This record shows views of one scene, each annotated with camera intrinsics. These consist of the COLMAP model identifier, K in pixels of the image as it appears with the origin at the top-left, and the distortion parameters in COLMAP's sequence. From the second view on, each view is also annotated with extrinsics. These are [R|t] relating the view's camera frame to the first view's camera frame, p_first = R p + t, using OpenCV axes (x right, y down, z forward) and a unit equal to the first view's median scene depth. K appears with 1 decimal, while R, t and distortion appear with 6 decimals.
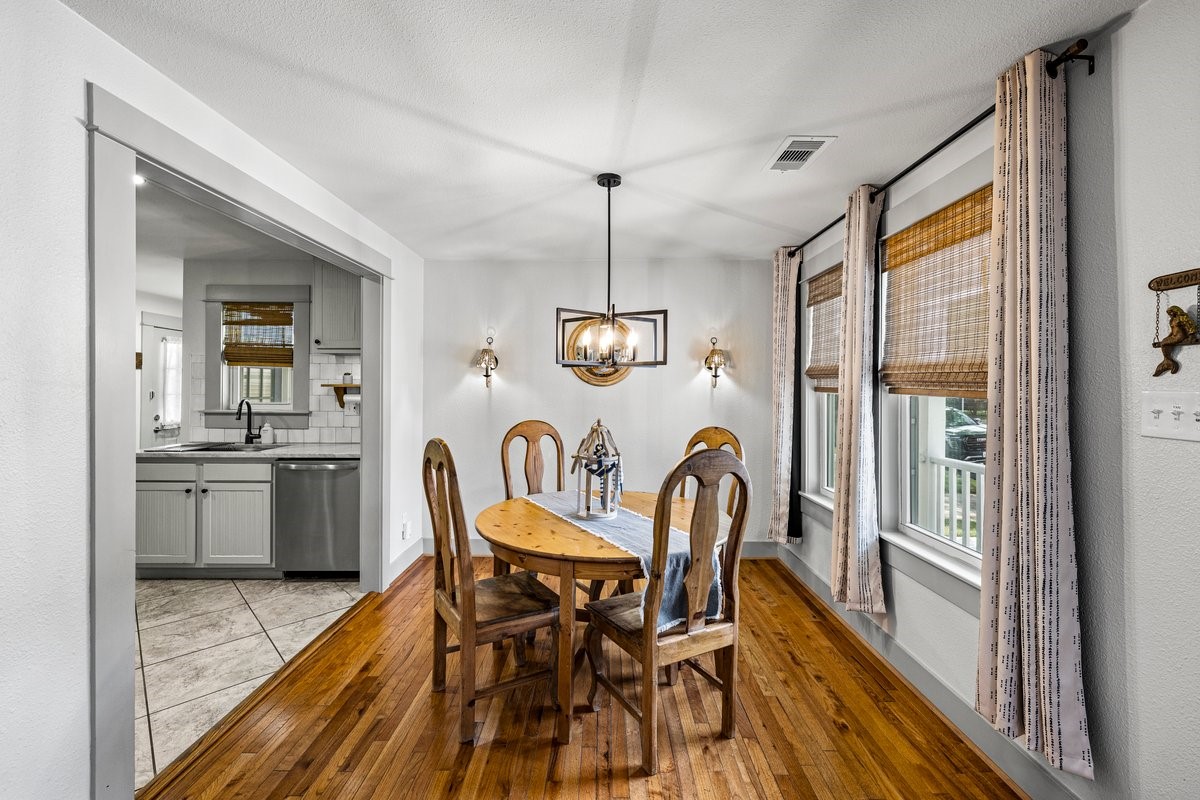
lens RADIAL K [[517.7, 0, 607.2], [0, 517.7, 392.6], [0, 0, 1]] dist [0.007076, -0.000312]
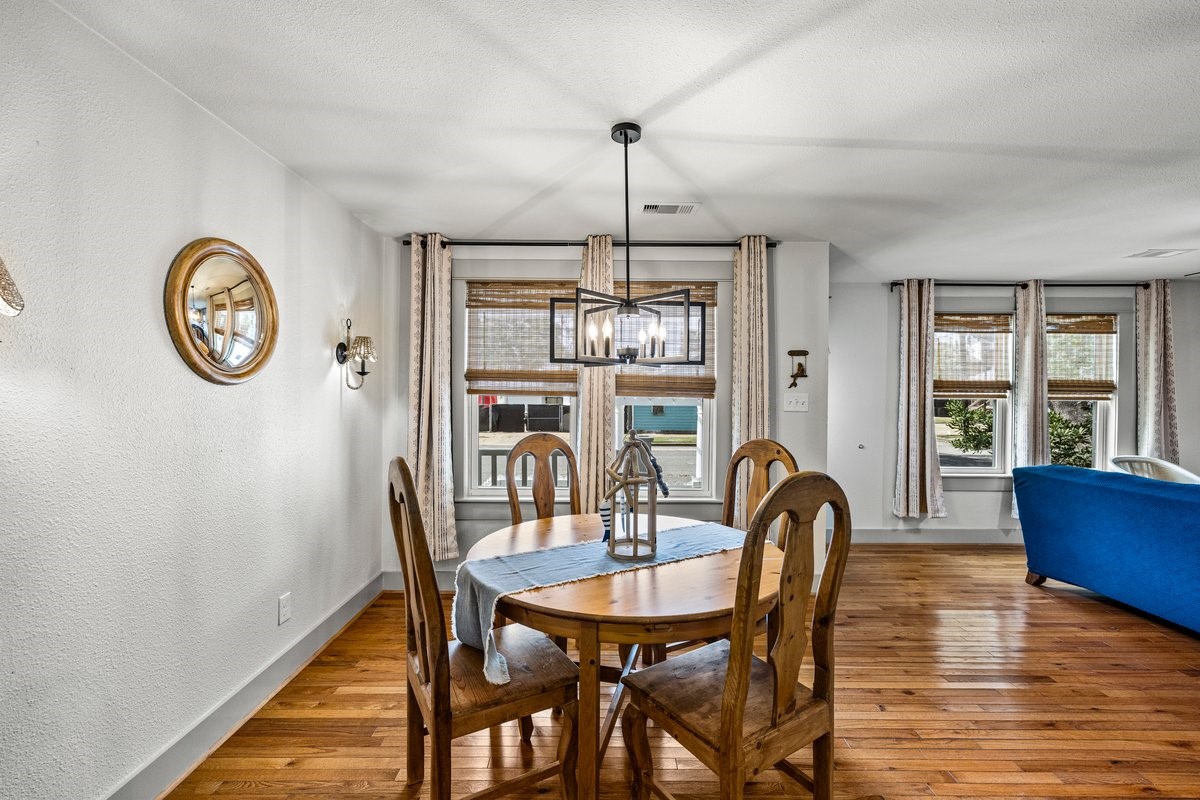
lens RADIAL K [[517.7, 0, 590.1], [0, 517.7, 397.4], [0, 0, 1]] dist [0.007076, -0.000312]
pose [[0.001787, 0.005697, 0.999982, -0.948771], [0.000192, 0.999984, -0.005698, 0.018539], [-0.999998, 0.000202, 0.001786, 1.225572]]
